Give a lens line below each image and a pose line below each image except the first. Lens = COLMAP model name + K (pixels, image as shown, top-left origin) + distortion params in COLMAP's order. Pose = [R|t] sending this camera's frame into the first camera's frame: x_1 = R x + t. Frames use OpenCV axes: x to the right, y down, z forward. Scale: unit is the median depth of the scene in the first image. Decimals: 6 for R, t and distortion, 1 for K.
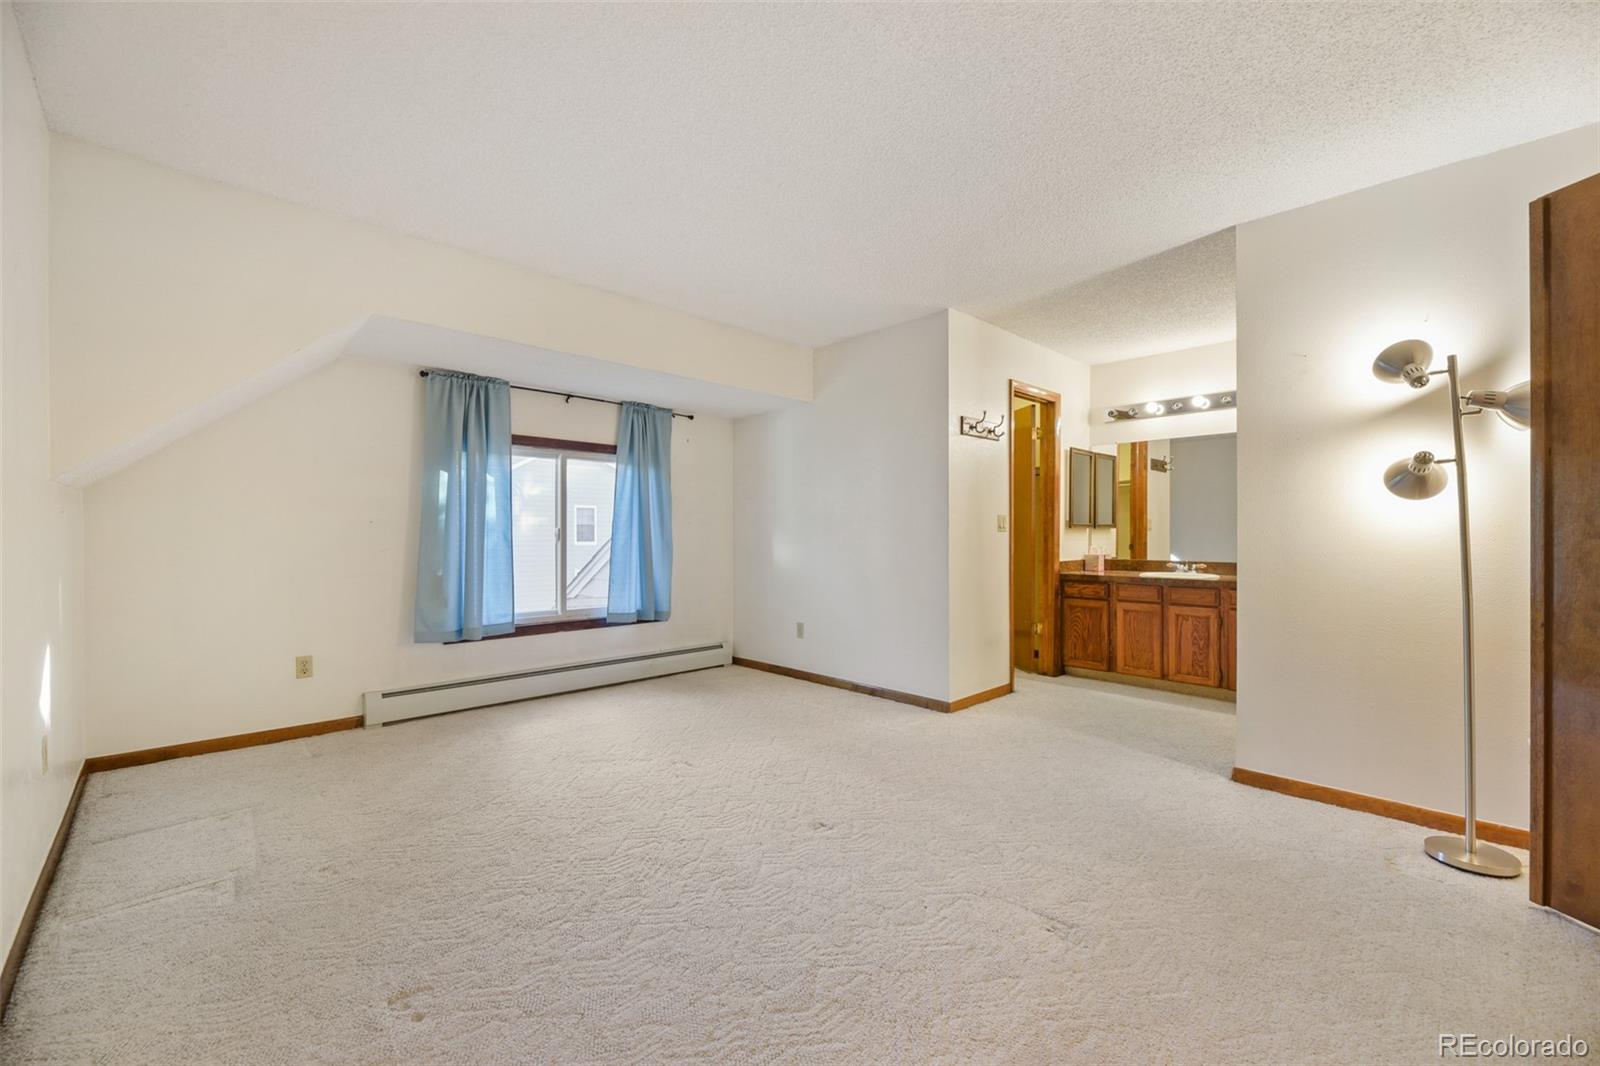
lens RADIAL K [[649.6, 0, 803.9], [0, 649.6, 528.3], [0, 0, 1]] dist [-0.000737, -0.001288]
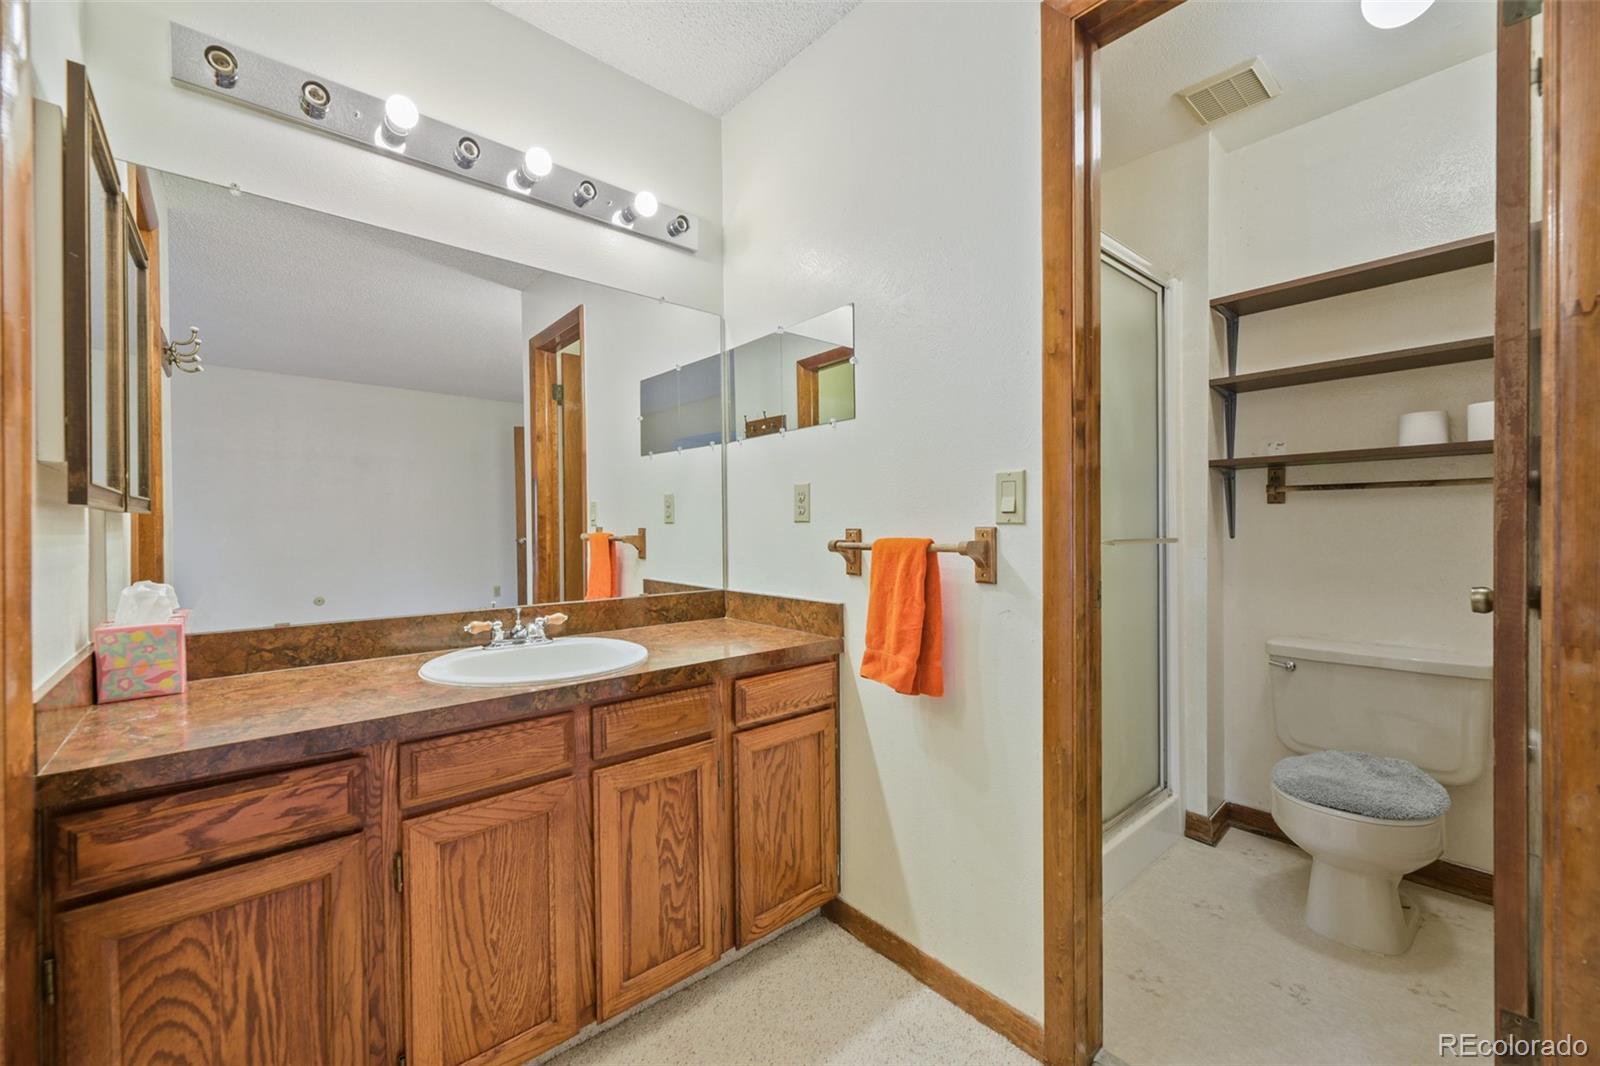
lens RADIAL K [[649.6, 0, 795.2], [0, 649.6, 529.5], [0, 0, 1]] dist [-0.000737, -0.001288]
pose [[0.040749, -0.000401, 0.999169, 0.269252], [-0.000540, 1.000000, 0.000424, 0.008121], [-0.999169, -0.000556, 0.040749, 0.902049]]
